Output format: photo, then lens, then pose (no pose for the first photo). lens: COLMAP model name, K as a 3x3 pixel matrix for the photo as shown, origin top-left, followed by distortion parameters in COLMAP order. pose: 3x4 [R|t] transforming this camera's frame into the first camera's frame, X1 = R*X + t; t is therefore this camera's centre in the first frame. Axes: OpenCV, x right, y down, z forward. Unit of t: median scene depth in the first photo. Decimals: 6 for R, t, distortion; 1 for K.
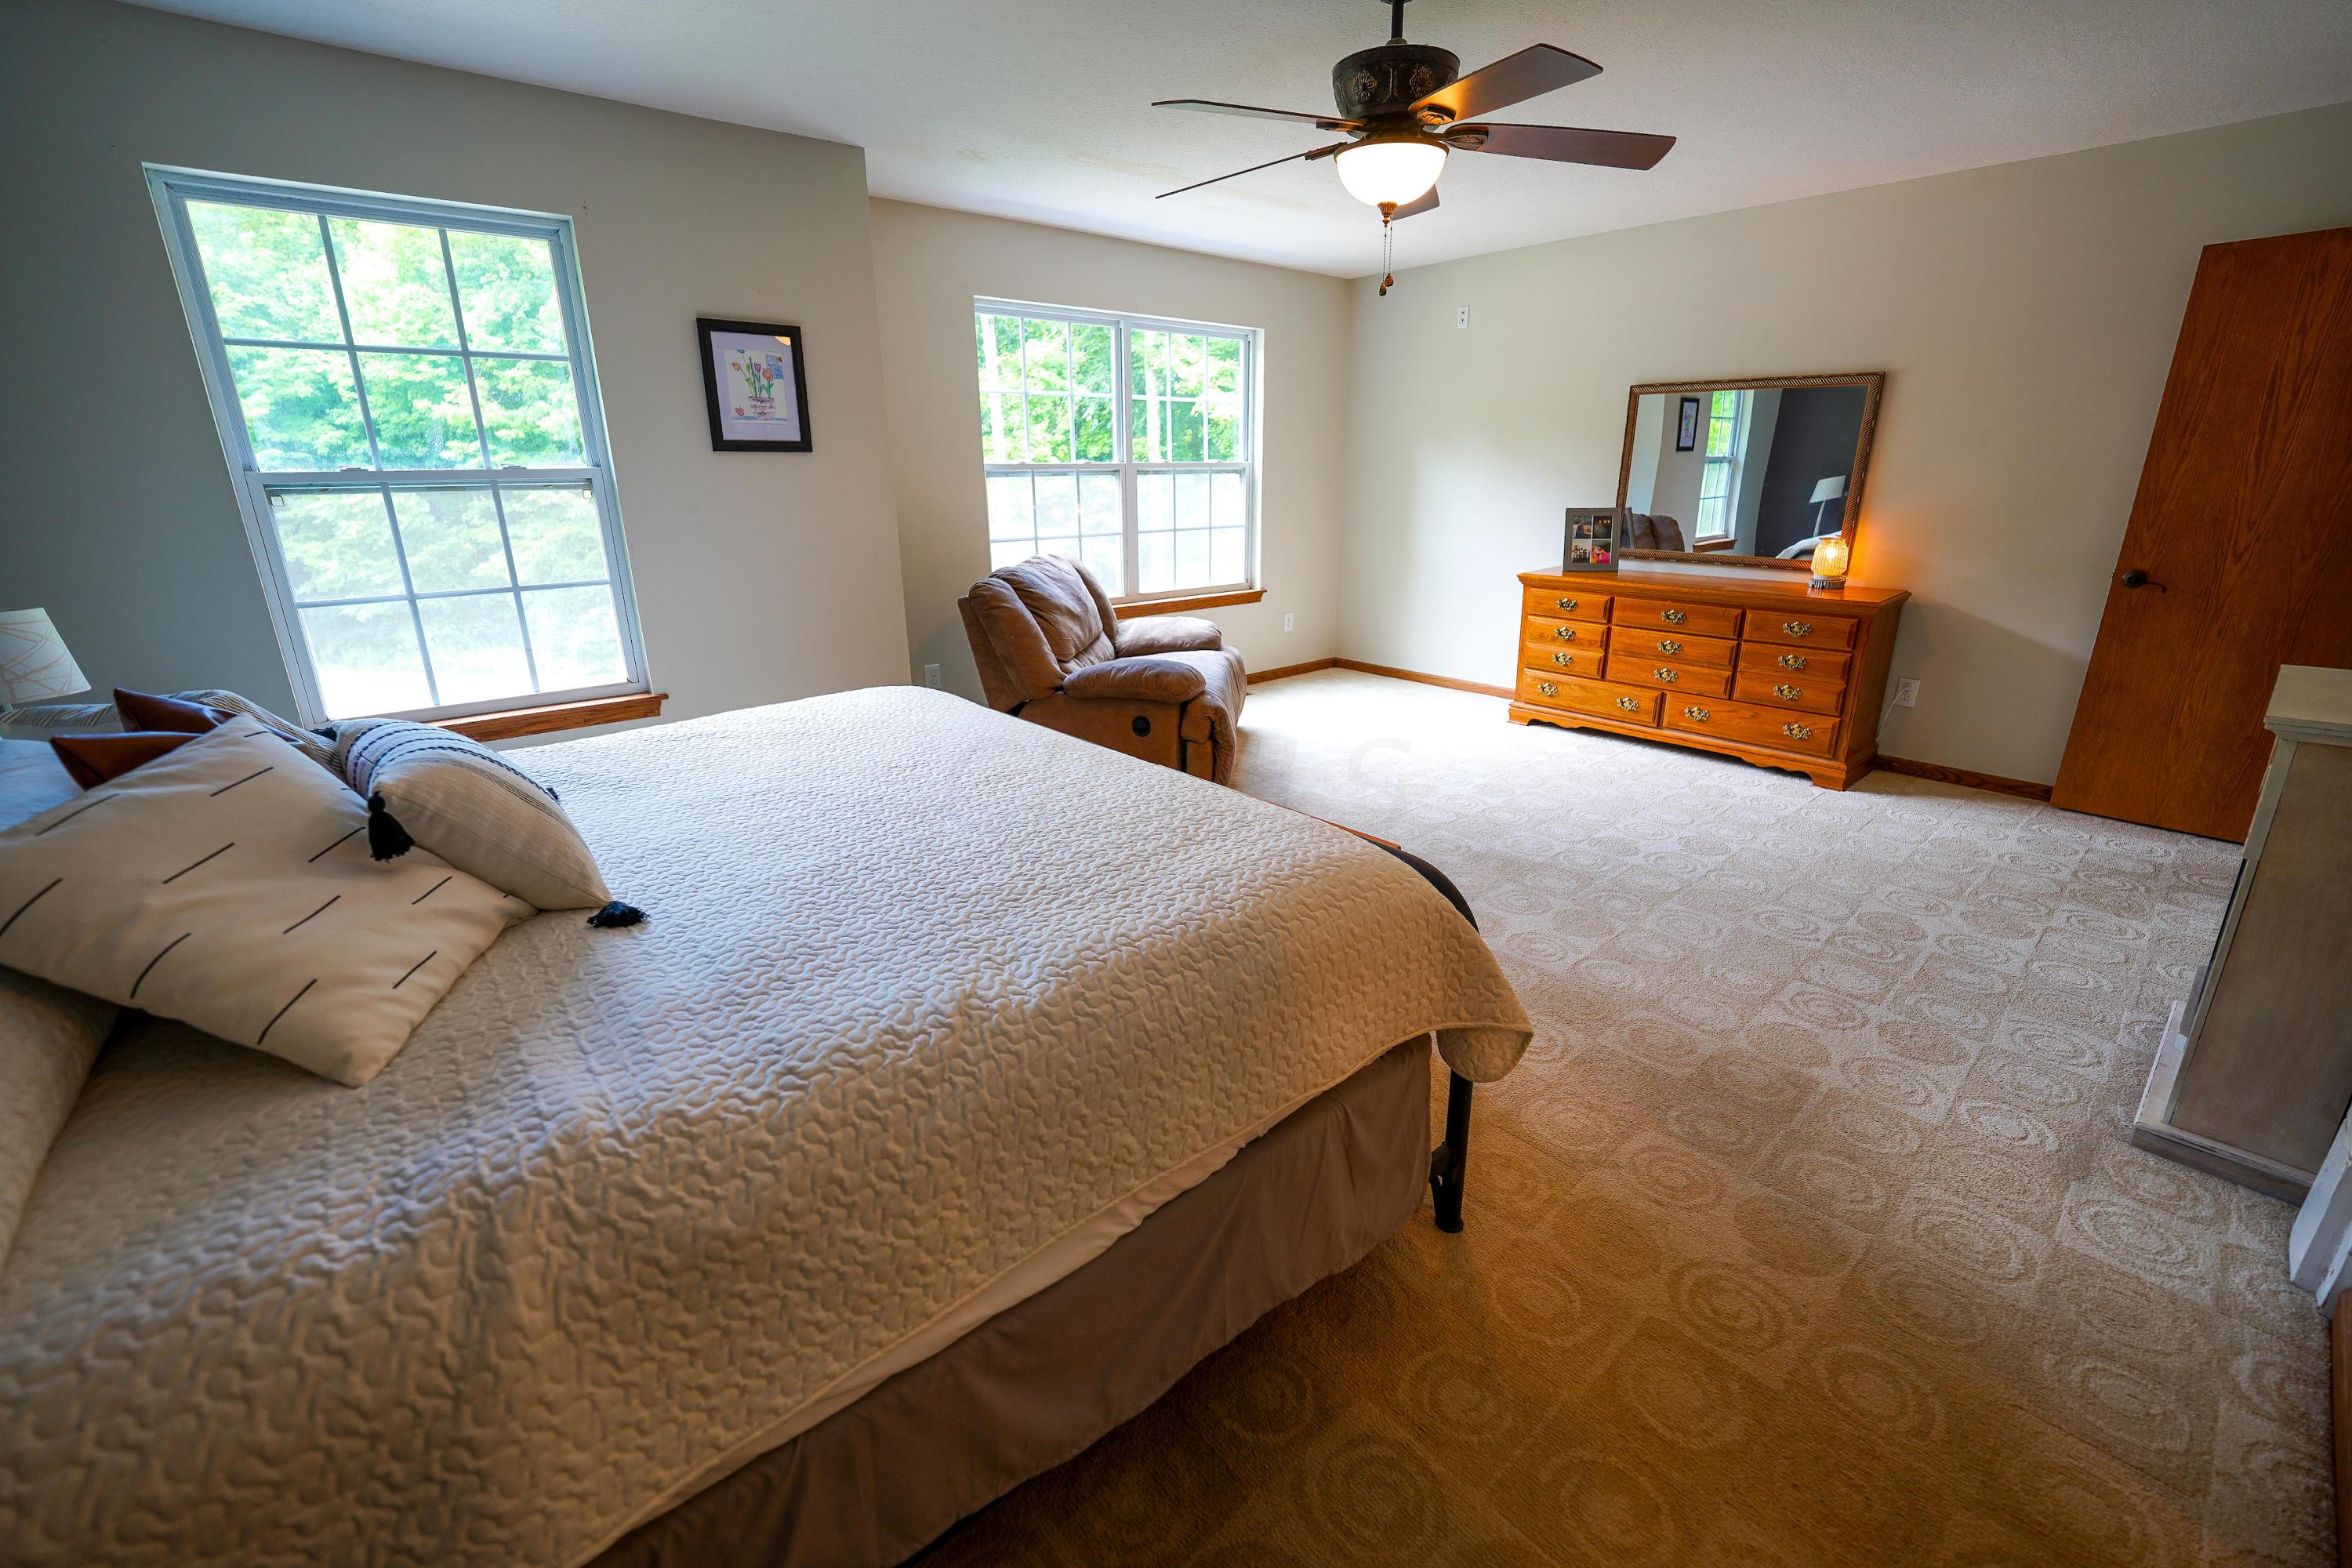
lens RADIAL K [[952.9, 0, 1184.2], [0, 952.9, 784.5], [0, 0, 1]] dist [-0.033236, 0.005793]
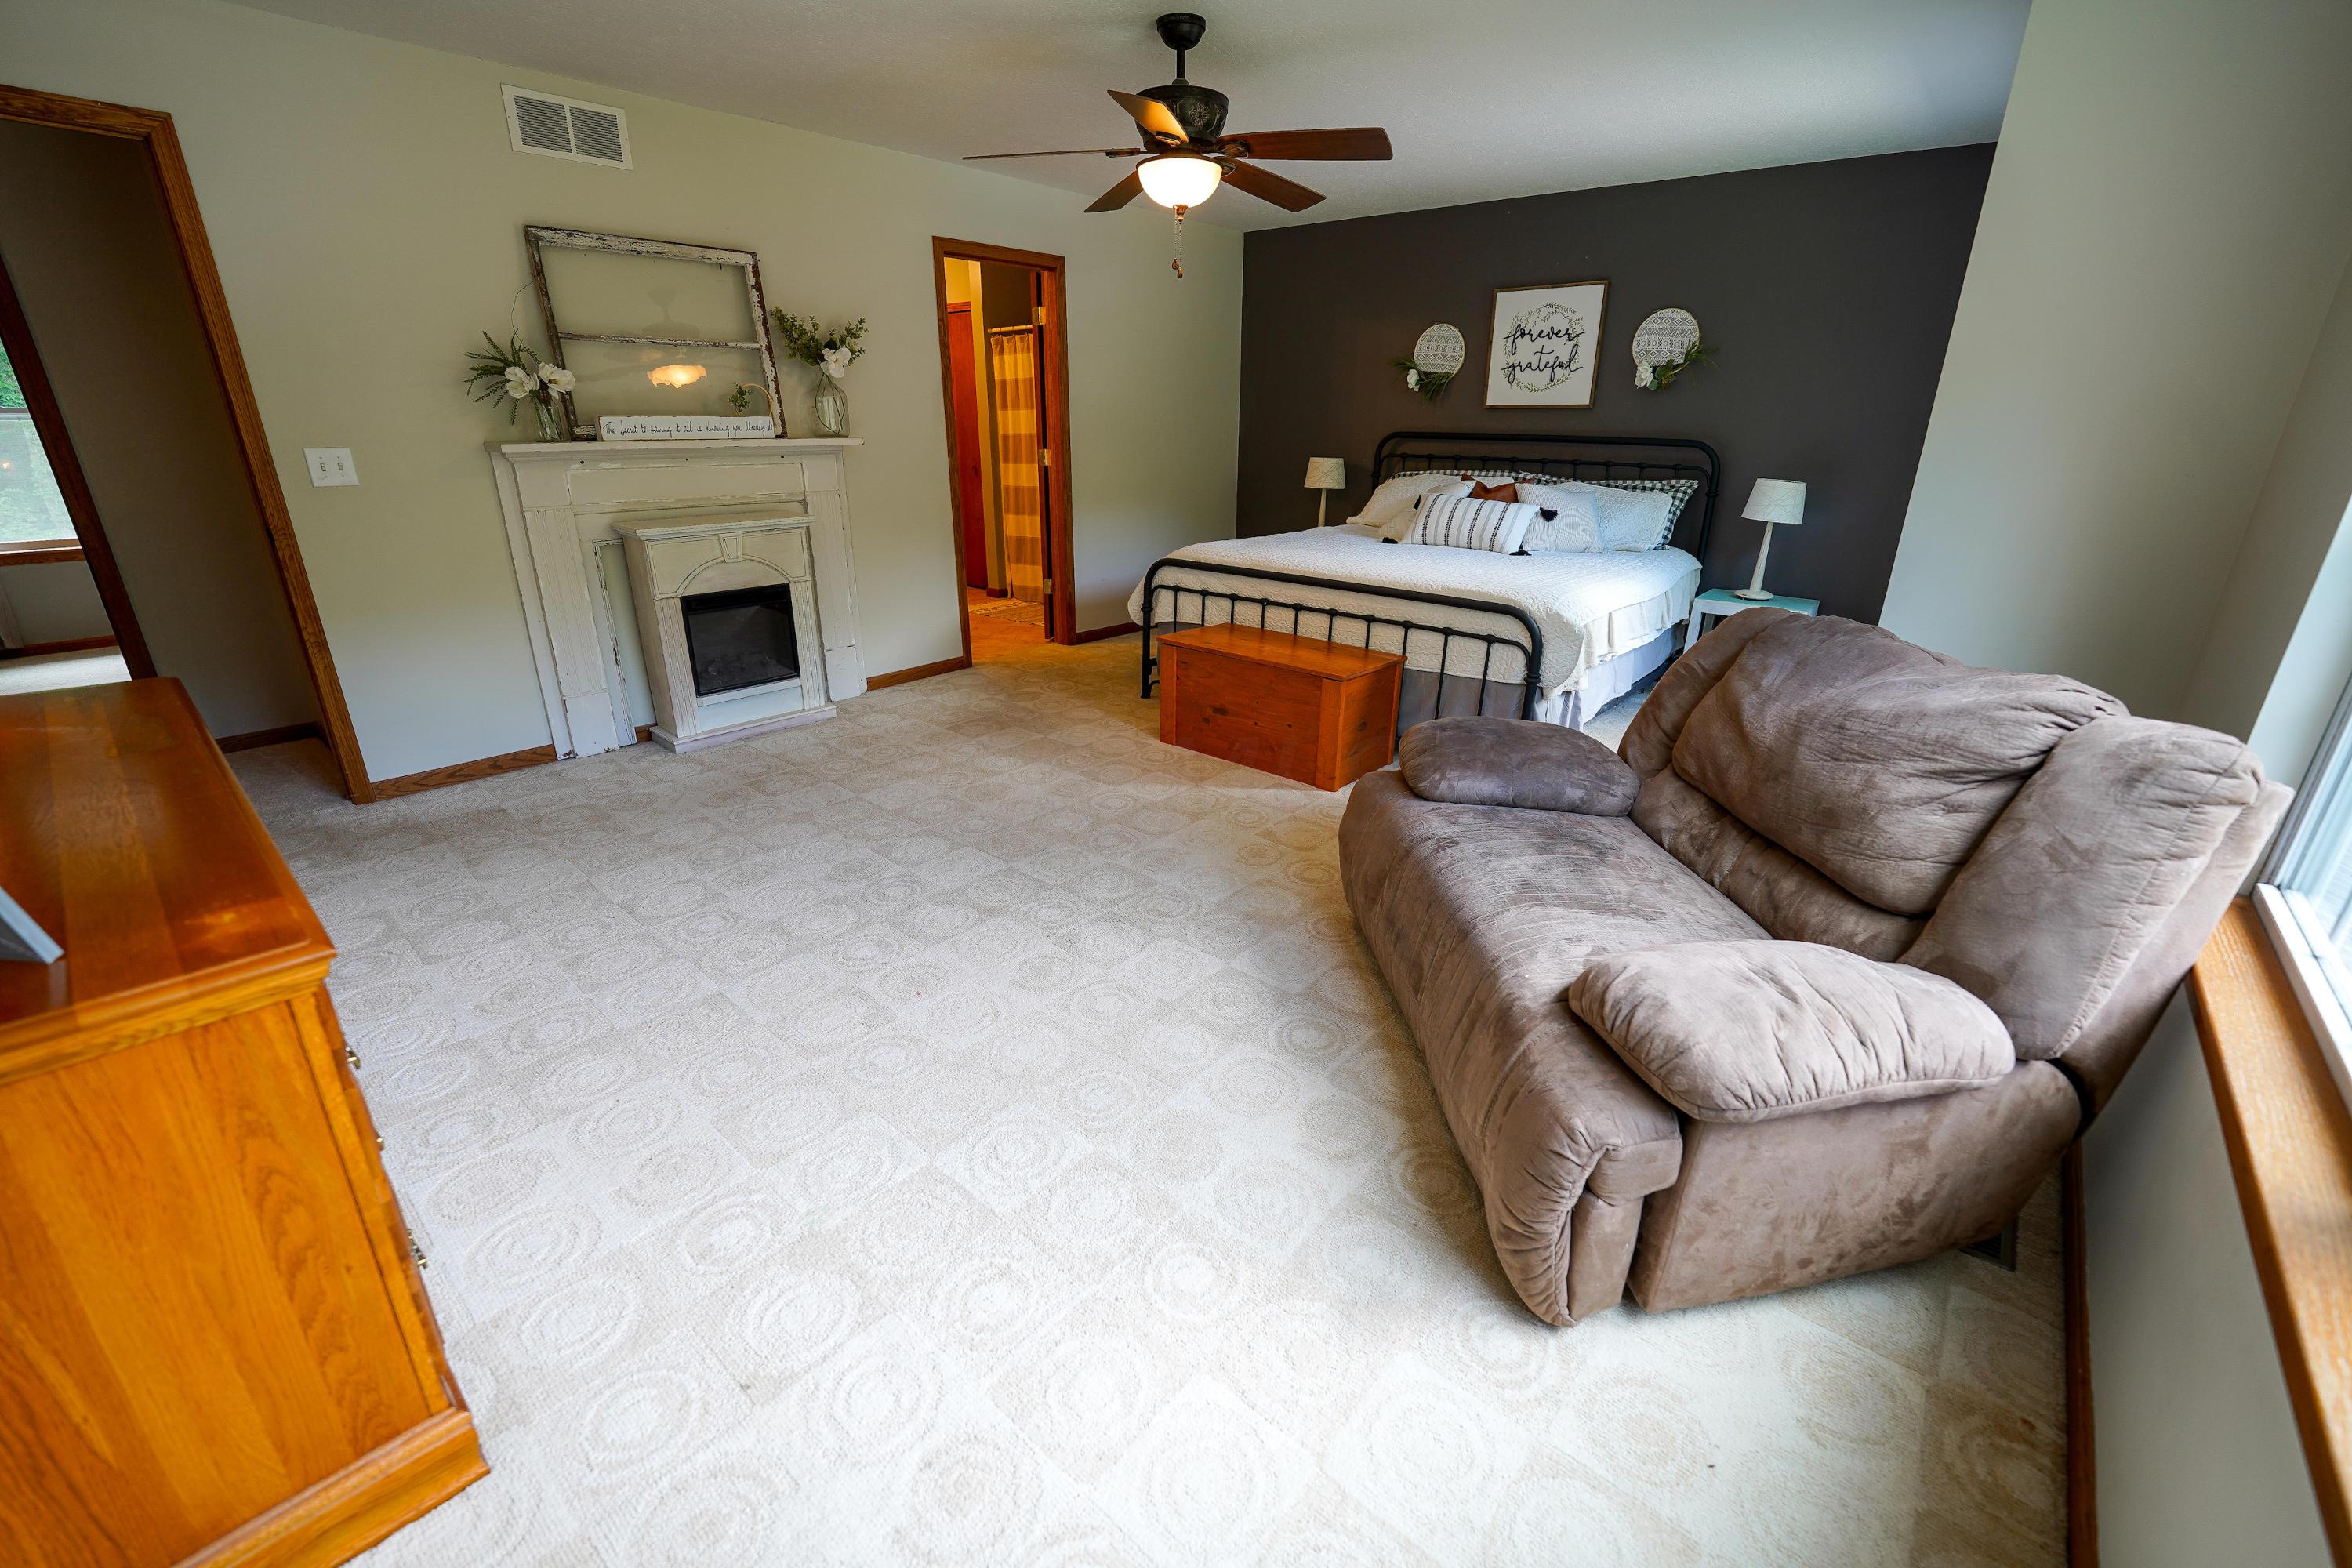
lens RADIAL K [[952.9, 0, 1184.2], [0, 952.9, 784.5], [0, 0, 1]] dist [-0.033236, 0.005793]
pose [[-0.988579, 0.050125, -0.142125, 0.249079], [-0.051723, 0.772938, 0.632370, -0.470508], [0.141551, 0.632498, -0.761518, 1.421039]]
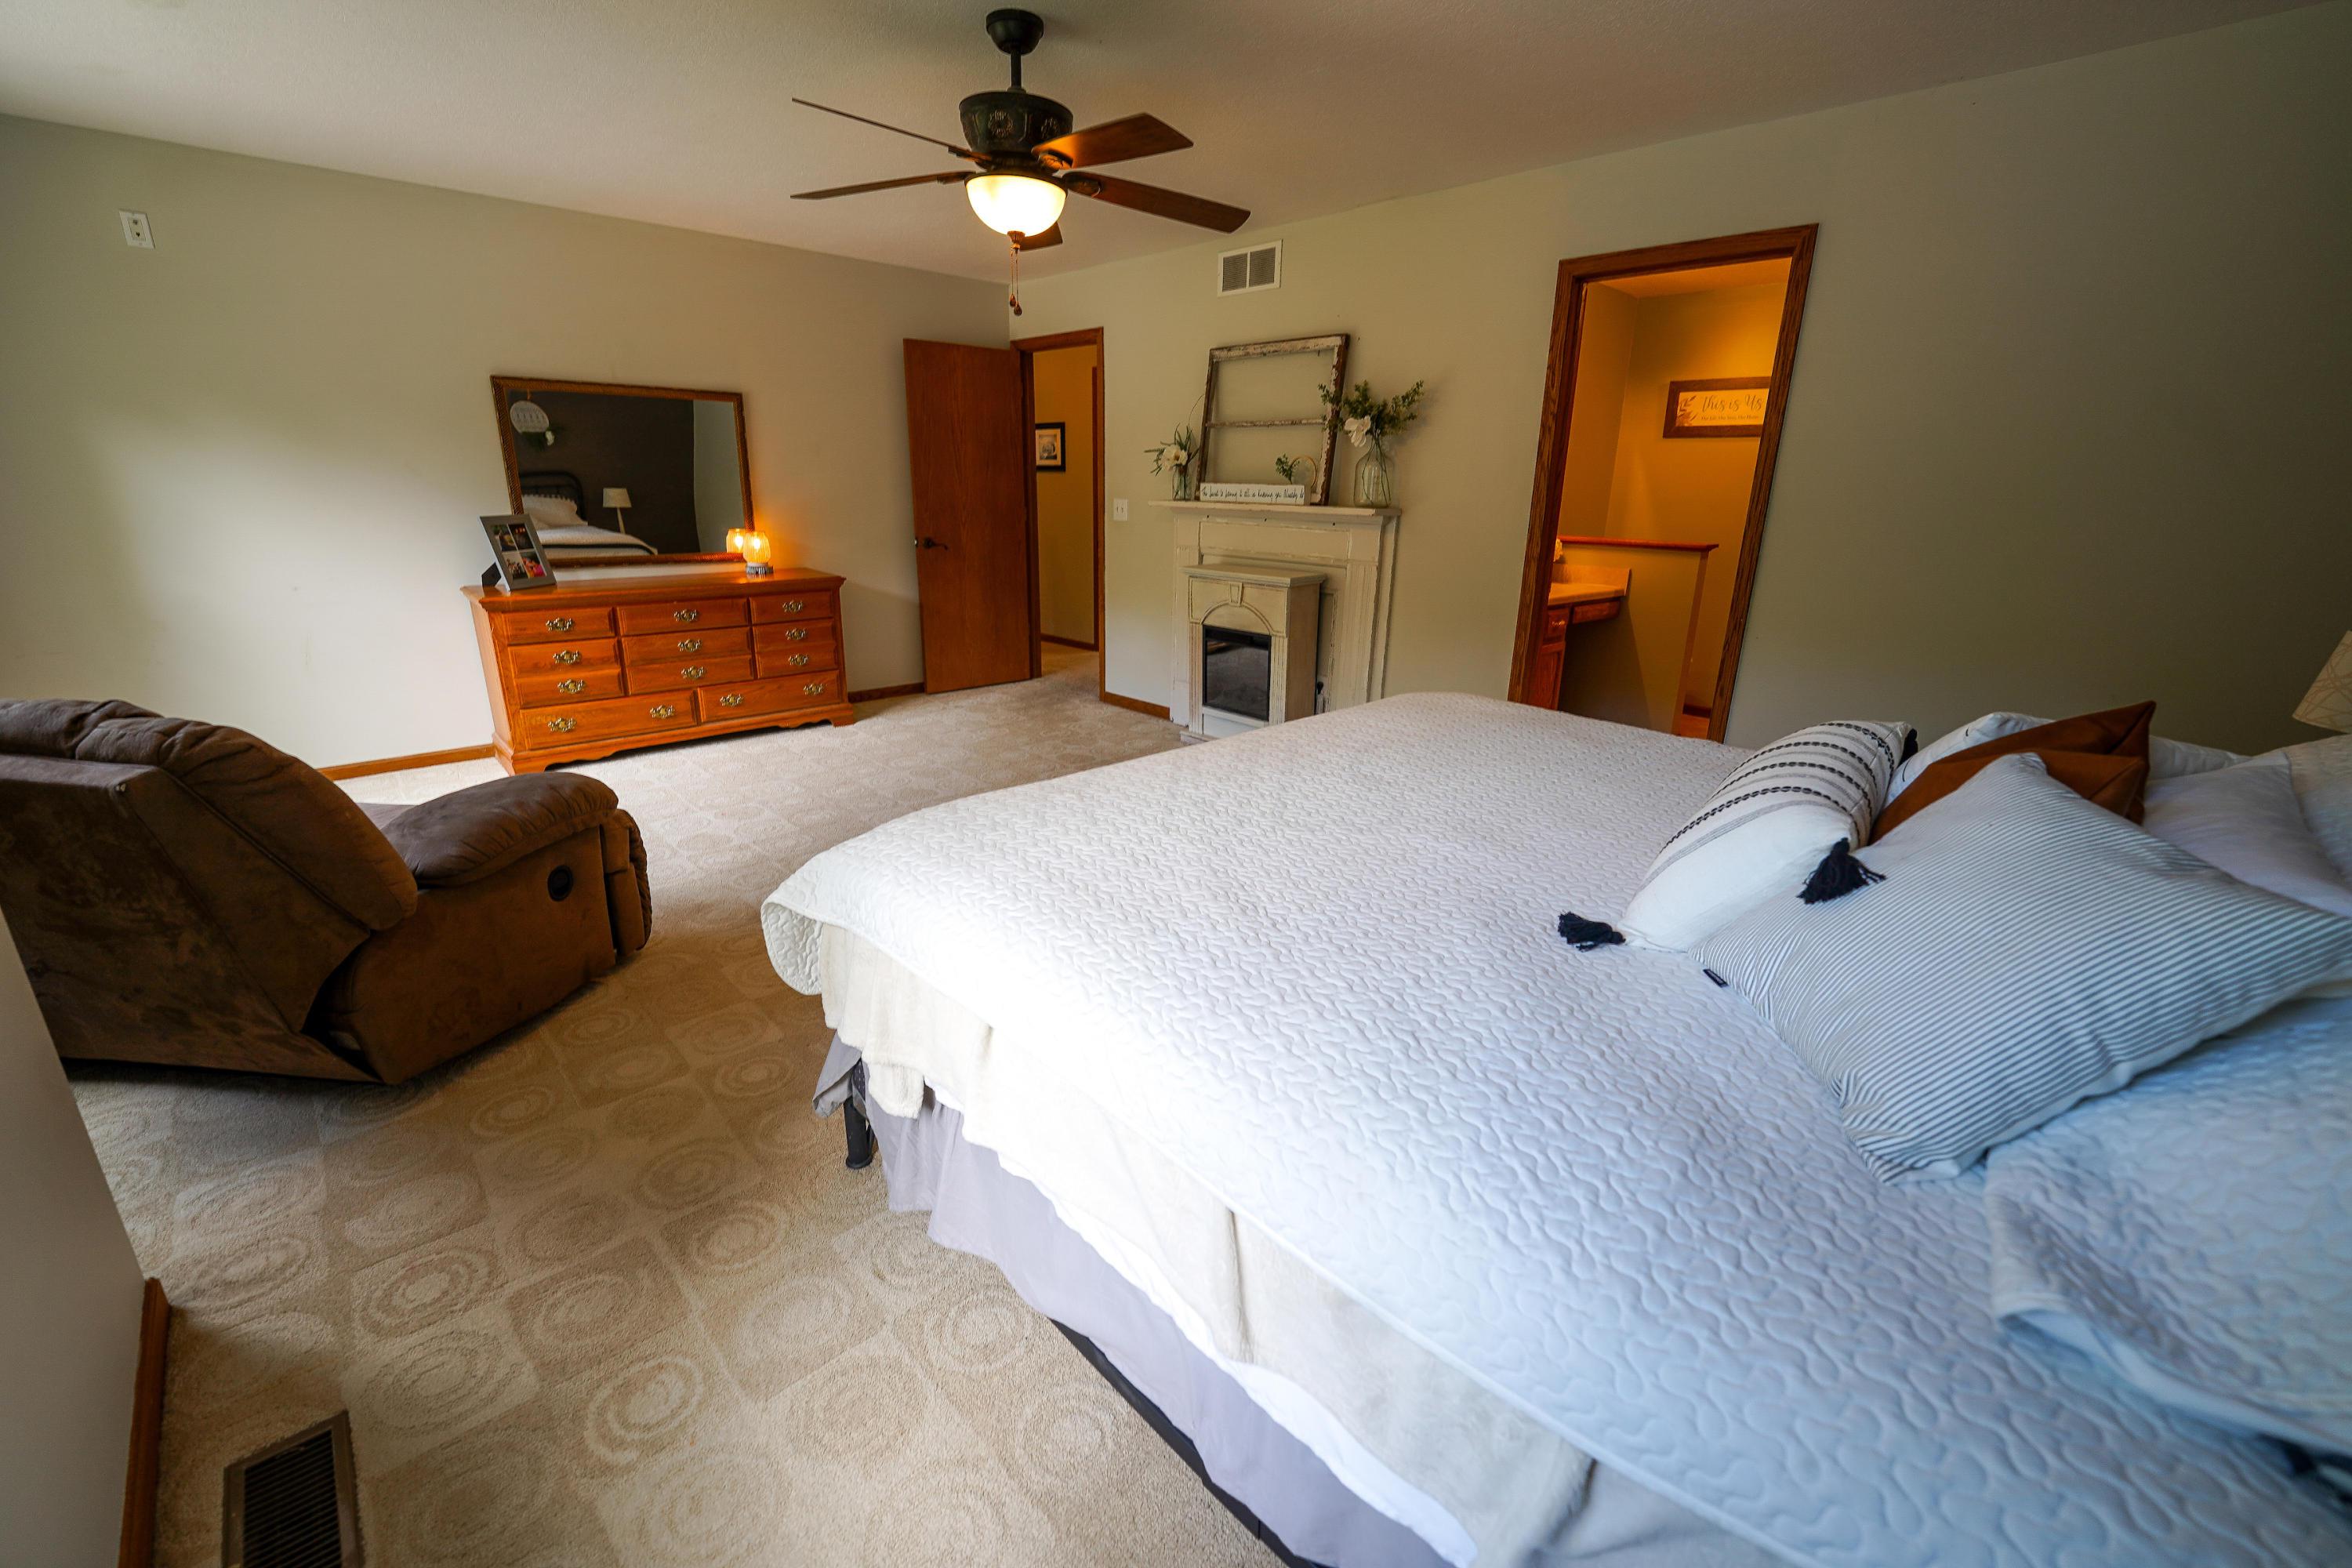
lens RADIAL K [[974.4, 0, 1166.5], [0, 974.4, 769.1], [0, 0, 1]] dist [-0.001271, 0.000059]
pose [[-0.037753, -0.277581, 0.959960, -0.617918], [0.299467, 0.913351, 0.275881, -0.177717], [-0.953359, 0.297892, 0.048644, 0.550736]]
